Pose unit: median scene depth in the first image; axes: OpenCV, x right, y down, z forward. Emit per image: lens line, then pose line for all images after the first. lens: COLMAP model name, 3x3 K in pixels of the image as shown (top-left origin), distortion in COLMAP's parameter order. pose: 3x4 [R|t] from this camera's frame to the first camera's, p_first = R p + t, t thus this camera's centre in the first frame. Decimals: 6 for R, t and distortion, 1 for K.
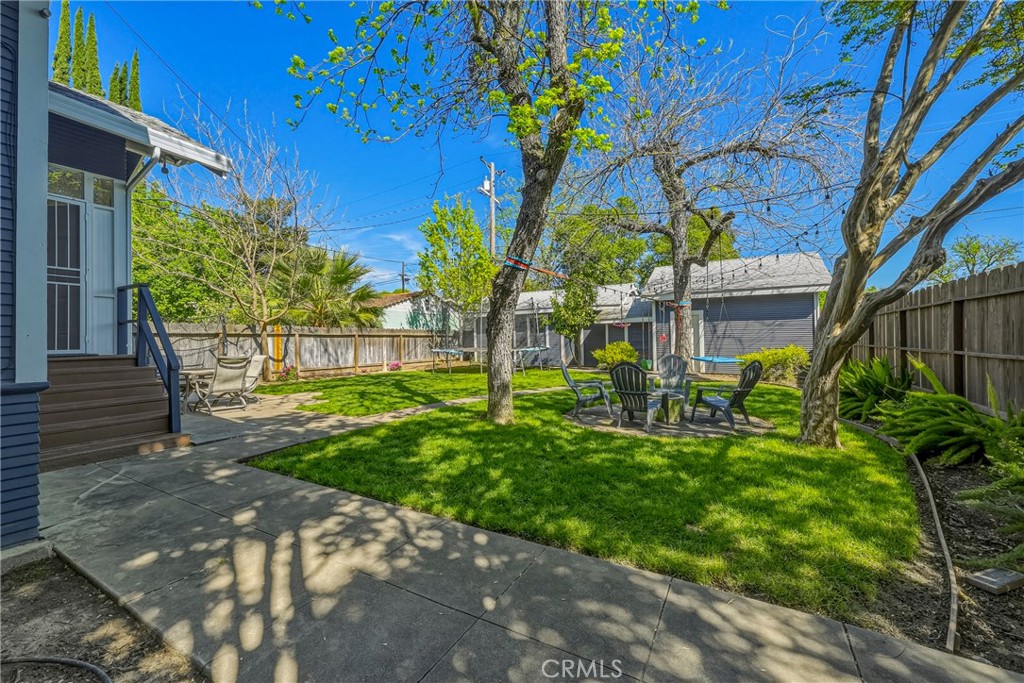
lens RADIAL K [[410.9, 0, 511.1], [0, 410.9, 334.1], [0, 0, 1]] dist [-0.001151, 0.000554]
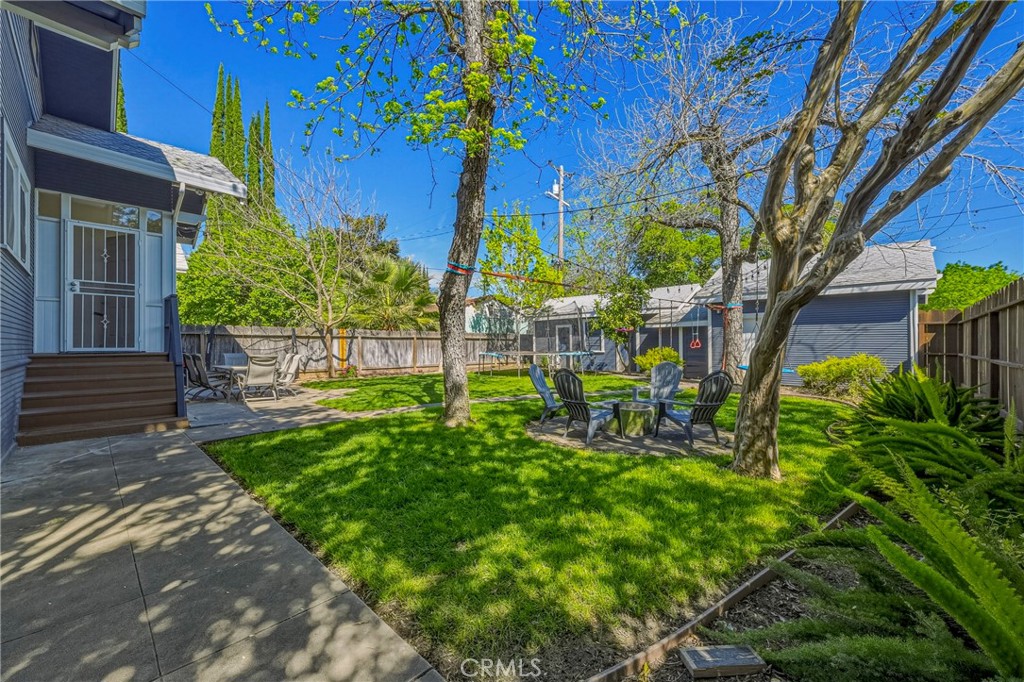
lens RADIAL K [[405.7, 0, 513.1], [0, 405.7, 340.7], [0, 0, 1]] dist [-0.000325, 0.000165]
pose [[0.970114, 0.009787, -0.242454, 0.496164], [-0.007954, 0.999932, 0.008540, -0.005063], [0.242521, -0.006356, 0.970125, 0.082745]]
